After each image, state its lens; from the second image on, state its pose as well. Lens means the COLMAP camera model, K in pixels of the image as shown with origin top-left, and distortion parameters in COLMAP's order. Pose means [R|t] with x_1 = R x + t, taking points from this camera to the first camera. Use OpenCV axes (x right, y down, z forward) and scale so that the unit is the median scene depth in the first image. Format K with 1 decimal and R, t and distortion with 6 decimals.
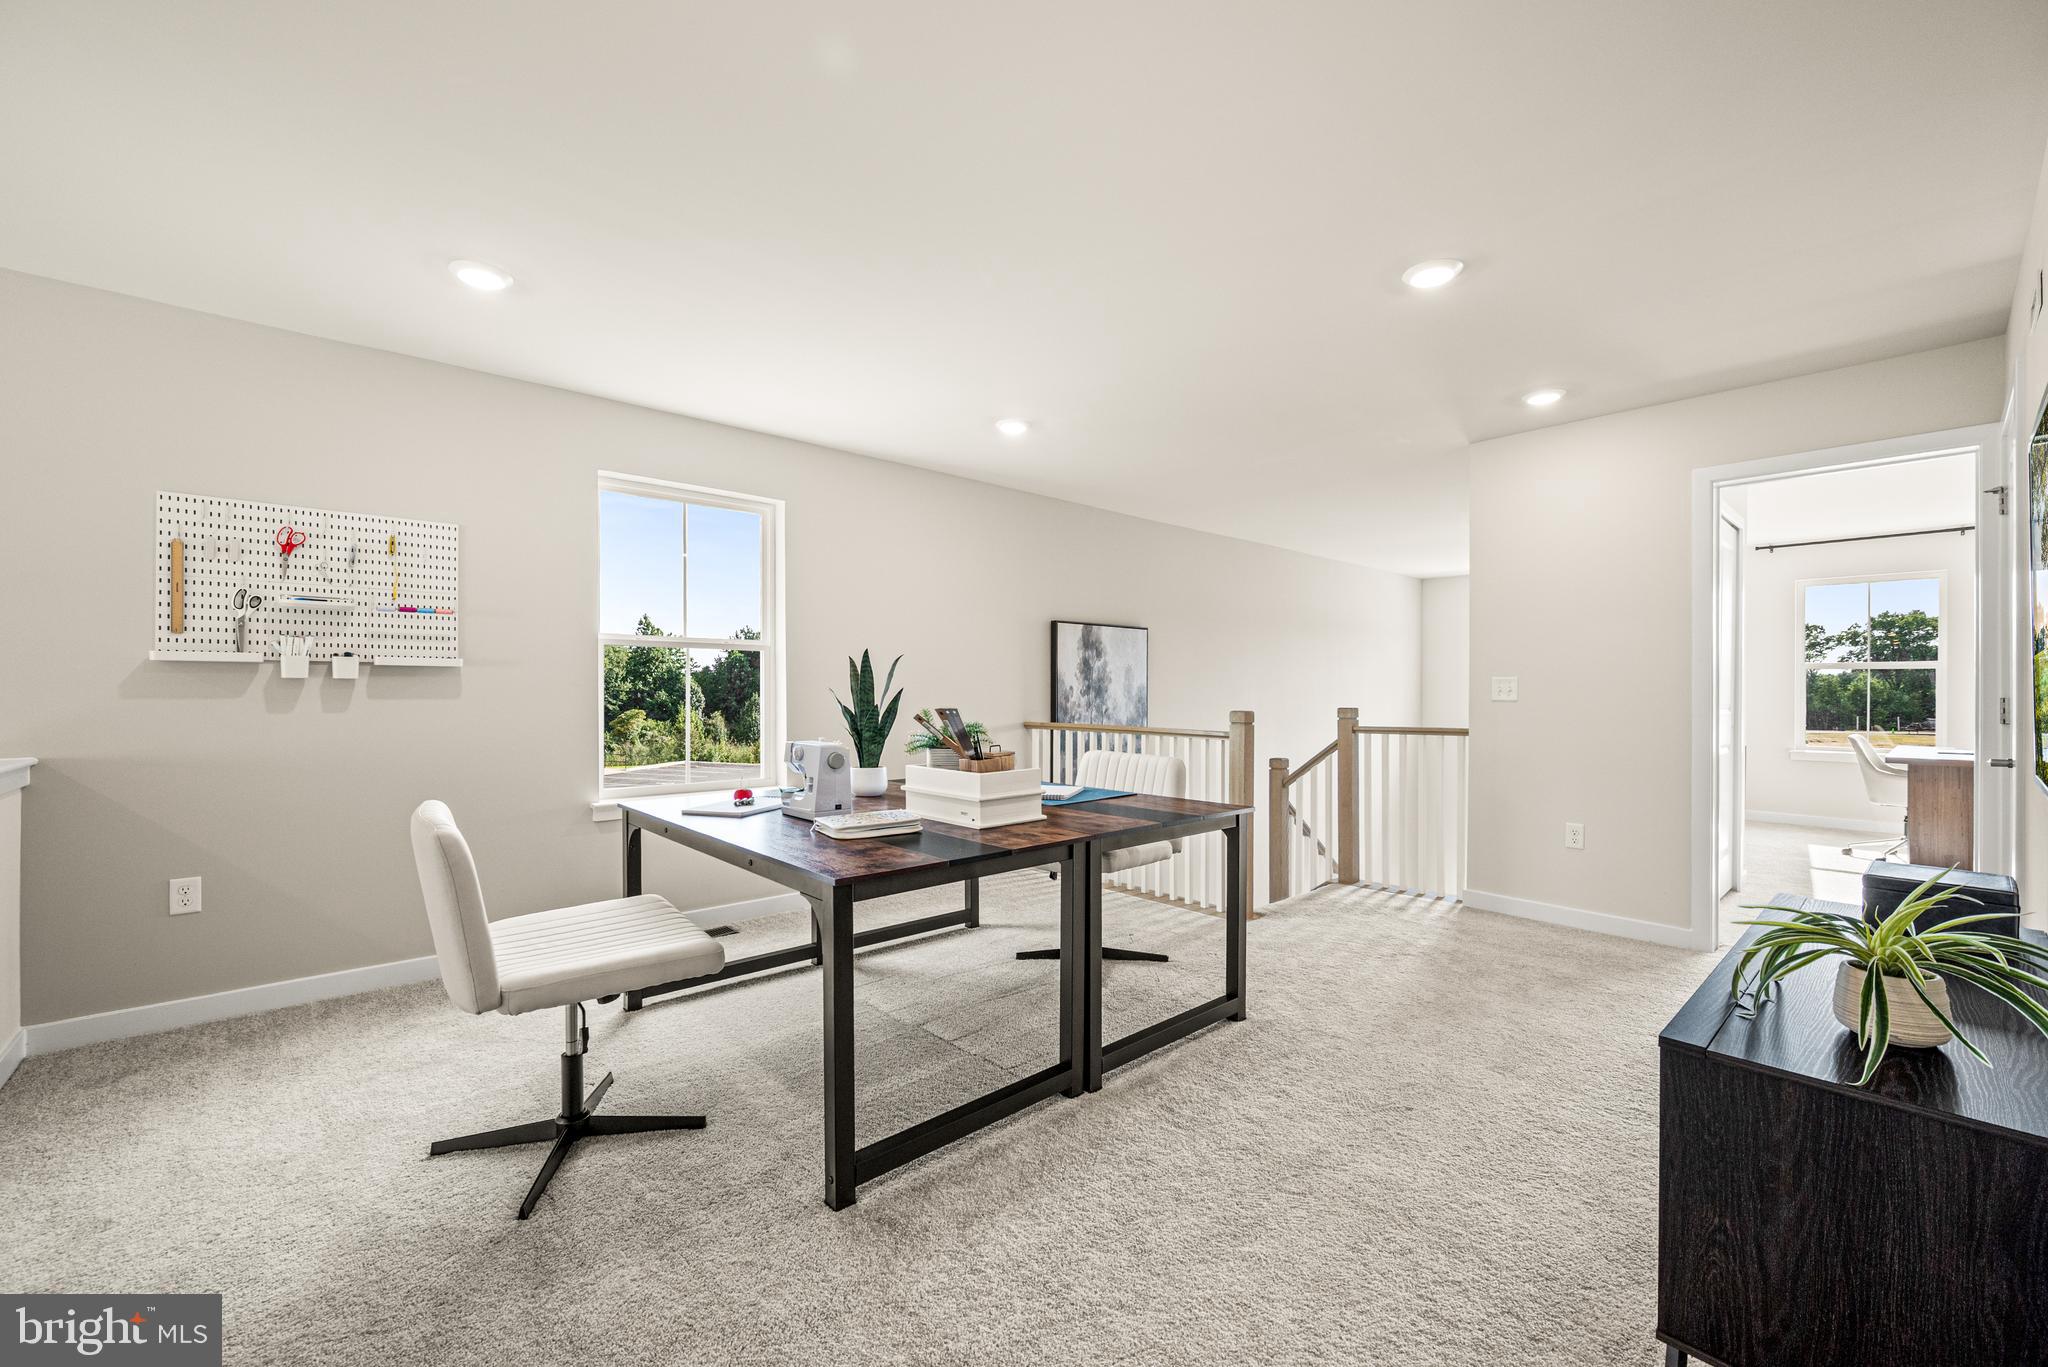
lens RADIAL K [[830.0, 0, 1024.0], [0, 830.0, 683.5], [0, 0, 1]] dist [-0.000027, -0.000007]
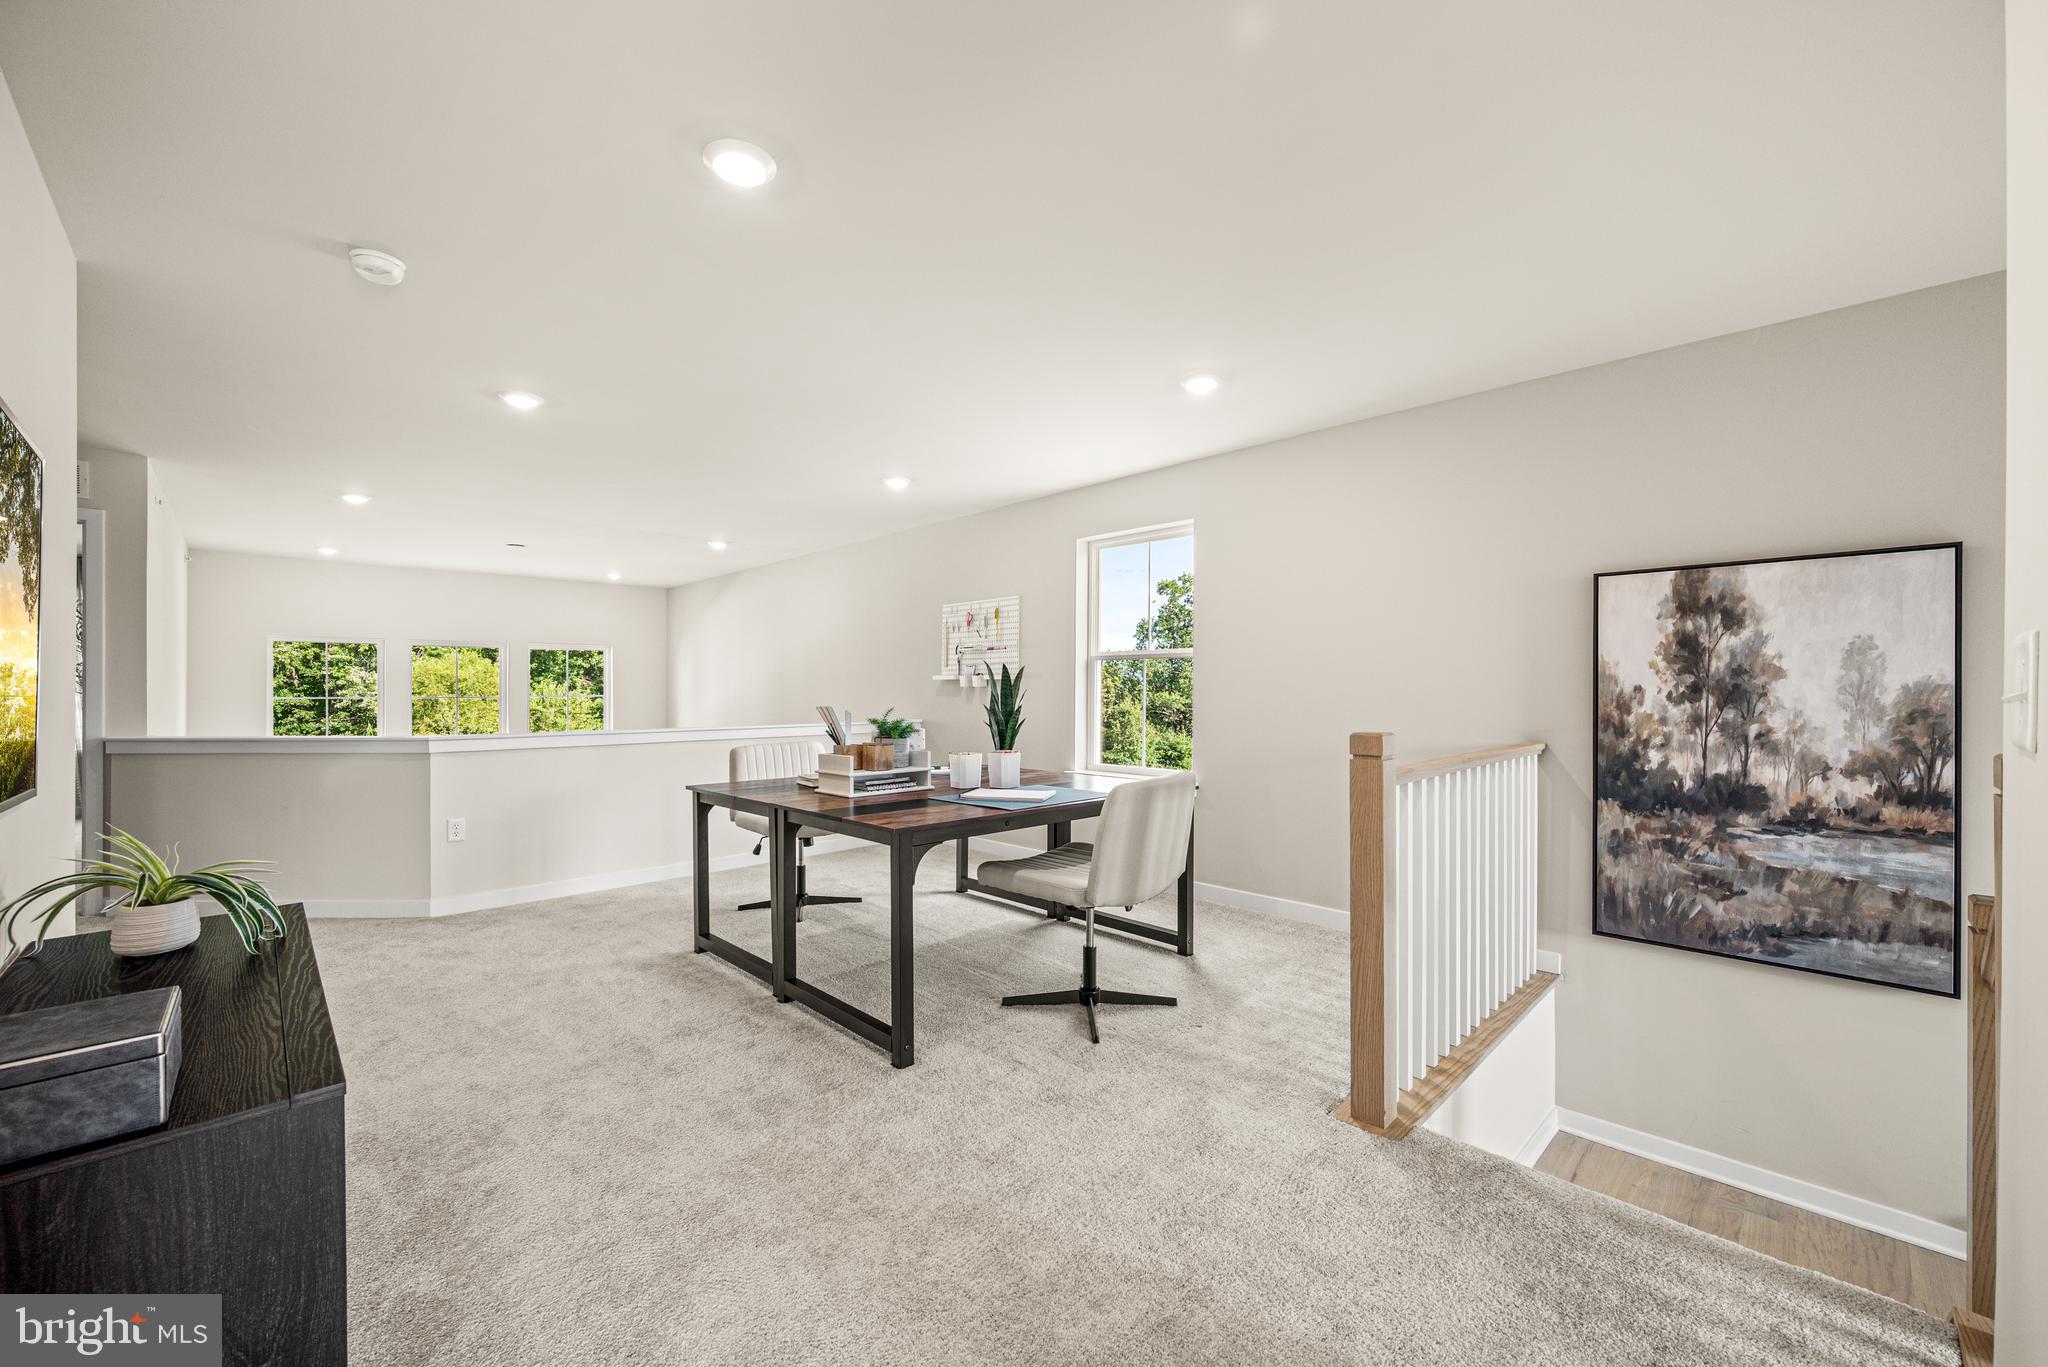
lens RADIAL K [[799.1, 0, 1024.0], [0, 799.1, 683.5], [0, 0, 1]] dist [-0.000625, -0.000046]
pose [[0.047745, -0.011869, -0.998789, 0.566960], [0.006584, 0.999911, -0.011568, 0.005085], [0.998838, -0.006024, 0.047819, 0.555628]]
